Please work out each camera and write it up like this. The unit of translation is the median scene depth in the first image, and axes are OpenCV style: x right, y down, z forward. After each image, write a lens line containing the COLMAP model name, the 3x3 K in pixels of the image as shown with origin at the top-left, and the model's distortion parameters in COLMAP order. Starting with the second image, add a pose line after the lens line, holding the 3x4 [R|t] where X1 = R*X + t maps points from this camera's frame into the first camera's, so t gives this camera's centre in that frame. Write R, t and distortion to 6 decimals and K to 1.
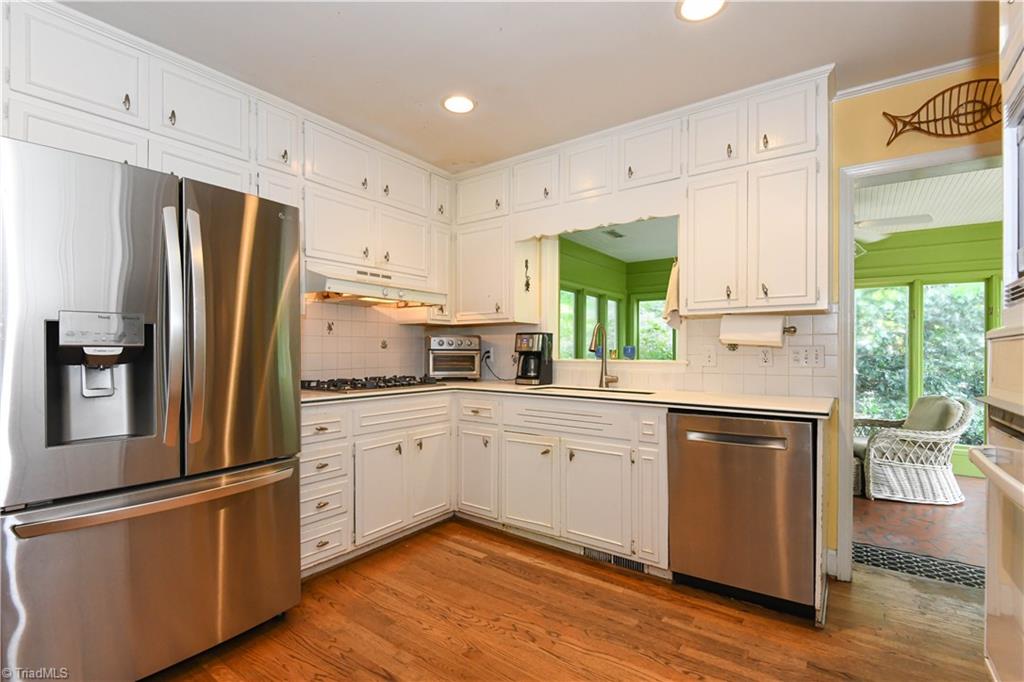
lens RADIAL K [[469.8, 0, 510.7], [0, 469.8, 347.6], [0, 0, 1]] dist [0.002187, -0.000639]
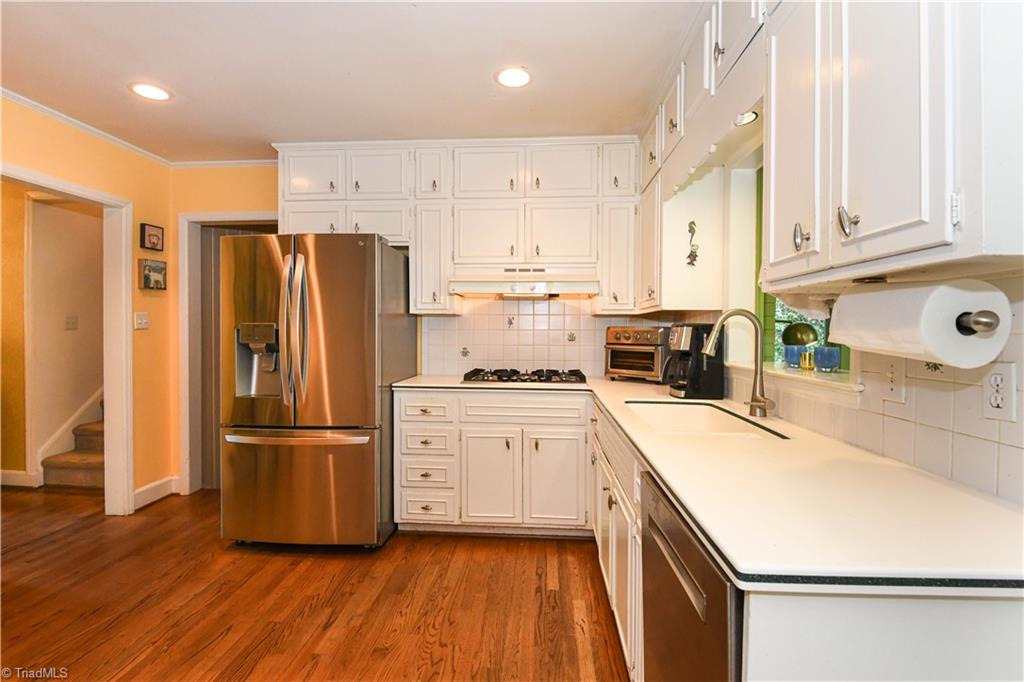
lens RADIAL K [[463.8, 0, 506.4], [0, 463.8, 338.1], [0, 0, 1]] dist [0.002973, -0.000559]
pose [[0.534795, 0.012832, -0.844884, 0.619458], [-0.001468, 0.999897, 0.014257, -0.024919], [0.844980, -0.006384, 0.534759, 0.490616]]
